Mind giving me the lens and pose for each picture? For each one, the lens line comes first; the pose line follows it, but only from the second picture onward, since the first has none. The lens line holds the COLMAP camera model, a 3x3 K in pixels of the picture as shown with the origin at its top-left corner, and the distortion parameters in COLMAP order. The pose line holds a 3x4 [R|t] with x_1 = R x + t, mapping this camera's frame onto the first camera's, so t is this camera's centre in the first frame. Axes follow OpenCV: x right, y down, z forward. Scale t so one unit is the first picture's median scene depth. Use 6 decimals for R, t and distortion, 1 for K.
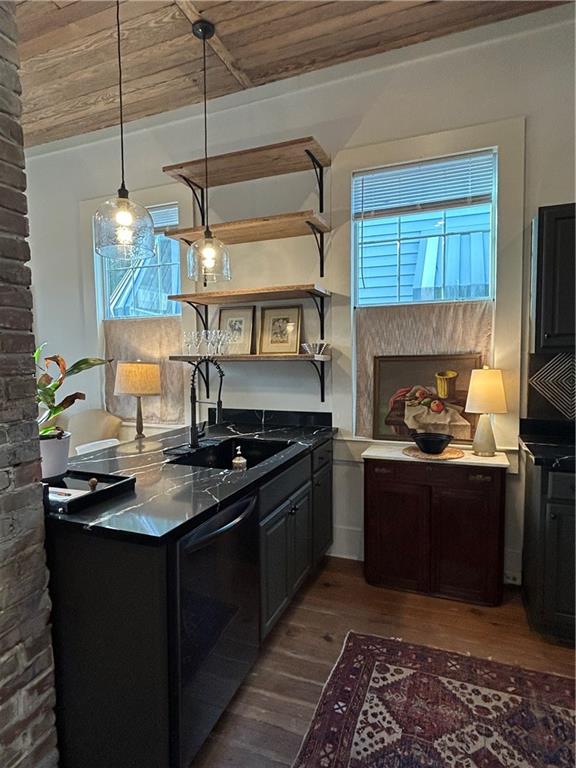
lens RADIAL K [[427.6, 0, 288.0], [0, 427.6, 384.0], [0, 0, 1]] dist [0.004443, 0.000304]
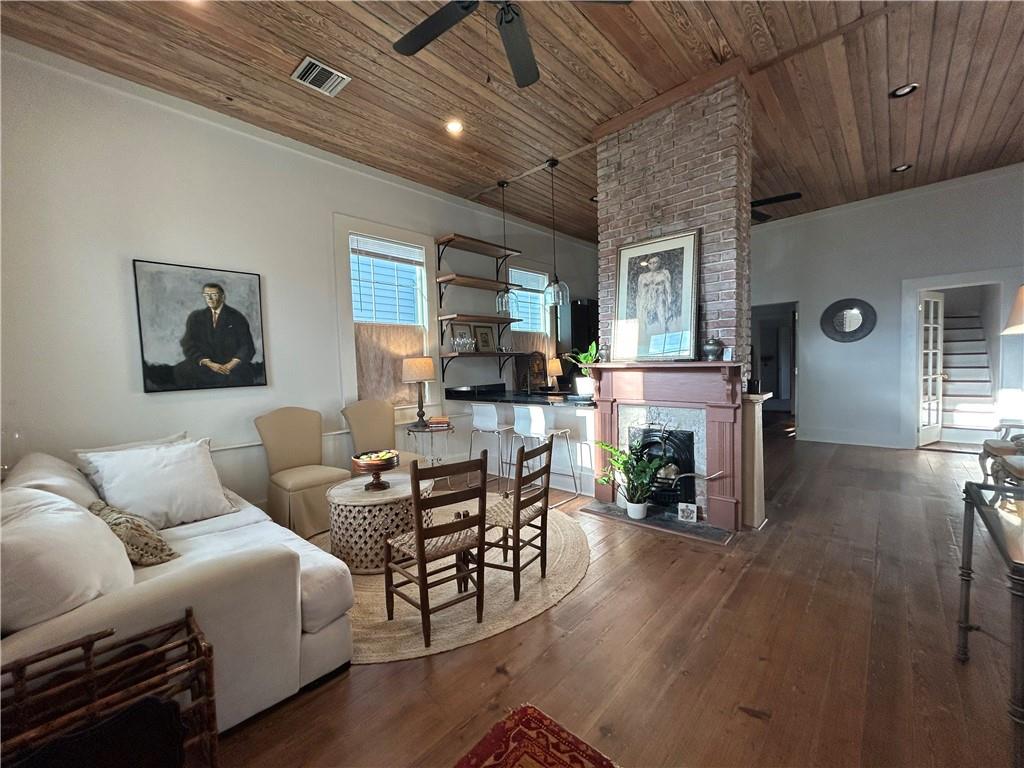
lens RADIAL K [[412.2, 0, 512.0], [0, 412.2, 384.0], [0, 0, 1]] dist [-0.001278, -0.000029]
pose [[0.366446, -0.052168, 0.928976, -1.779437], [0.084709, 0.996151, 0.022526, 0.033751], [-0.926575, 0.070438, 0.369454, 0.302640]]
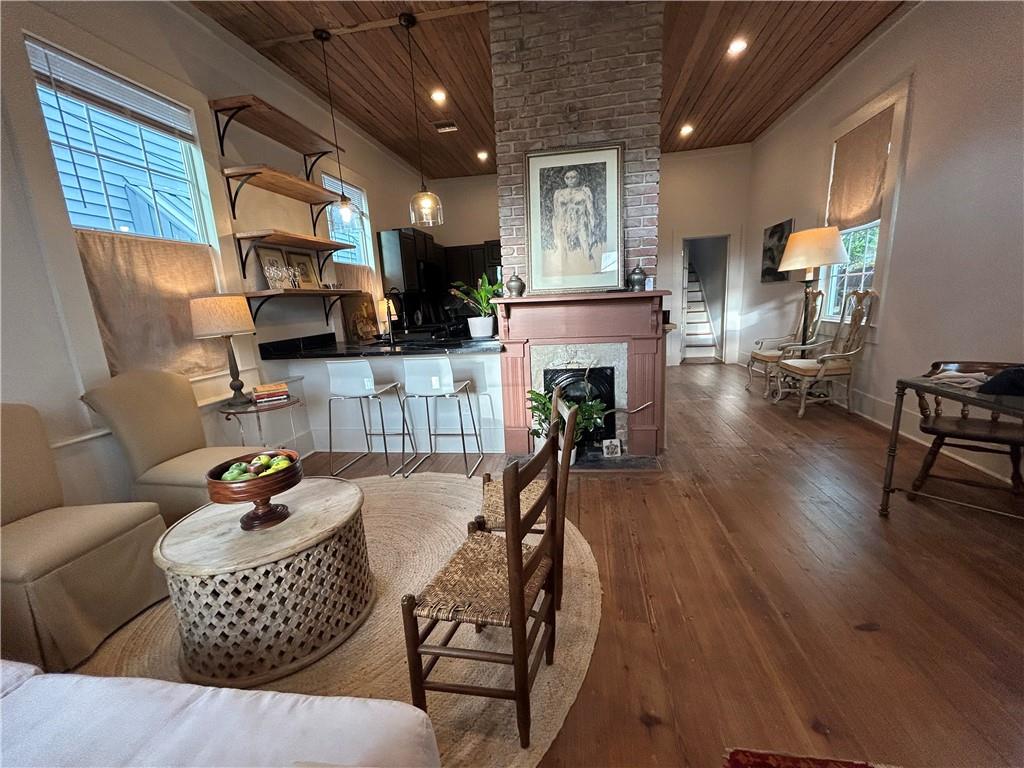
lens RADIAL K [[412.2, 0, 512.0], [0, 412.2, 384.0], [0, 0, 1]] dist [-0.001278, -0.000029]
pose [[-0.201442, -0.179267, 0.962956, -1.562777], [0.114743, 0.972022, 0.204958, 0.020283], [-0.972757, 0.151779, -0.175236, 0.738715]]
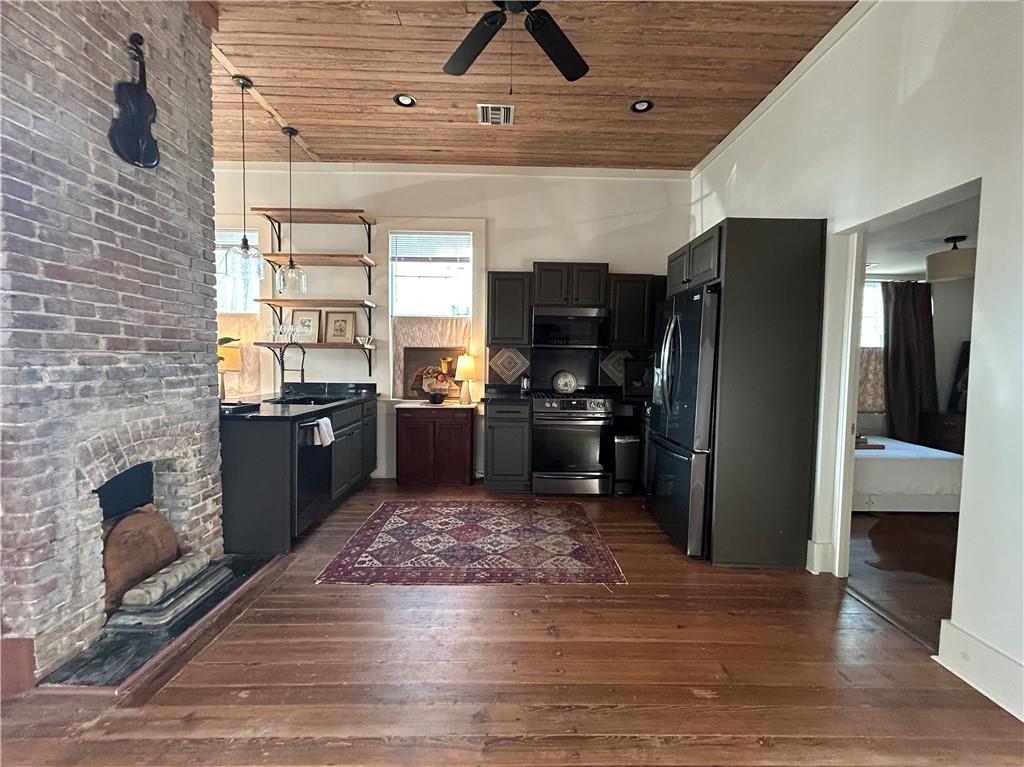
lens RADIAL K [[433.1, 0, 512.0], [0, 433.1, 383.5], [0, 0, 1]] dist [-0.001287, -0.000078]
pose [[0.924731, 0.005120, 0.380588, -0.041369], [0.000027, 0.999909, -0.013517, 0.096051], [-0.380622, 0.012509, 0.924646, -0.672681]]
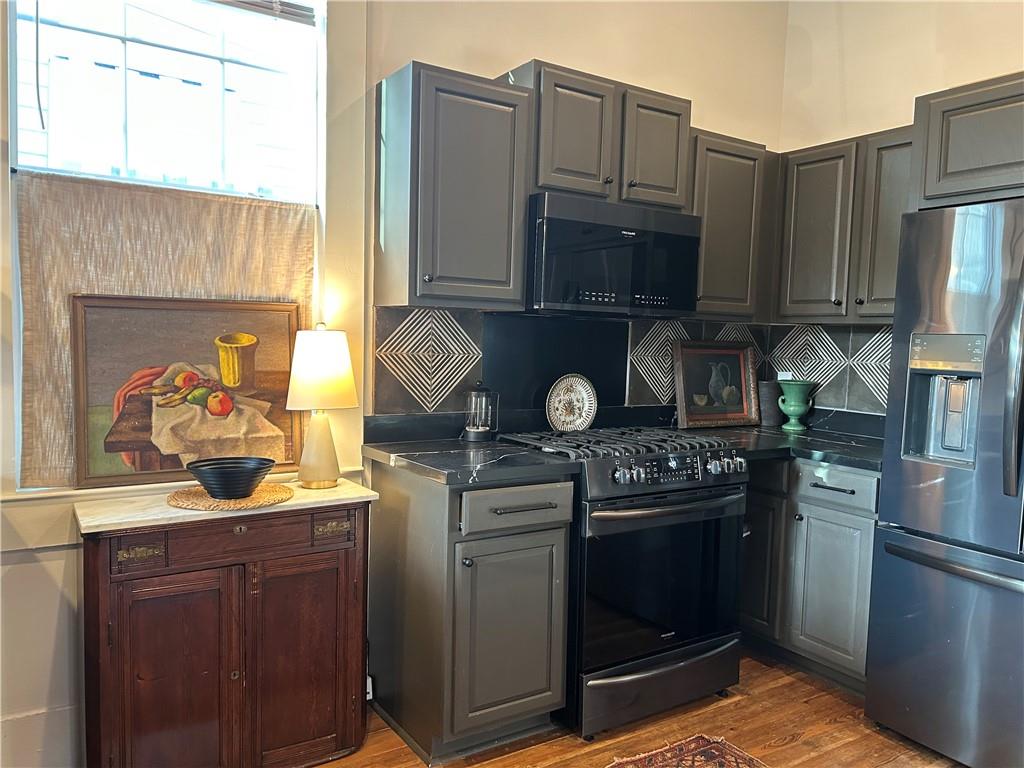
lens RADIAL K [[776.3, 0, 512.0], [0, 776.3, 384.0], [0, 0, 1]] dist [0.035901, 0.000504]
pose [[0.578321, -0.026755, 0.815371, -0.195125], [0.014965, 0.999642, 0.022187, 0.014259], [-0.815672, -0.000629, 0.578514, 0.200259]]
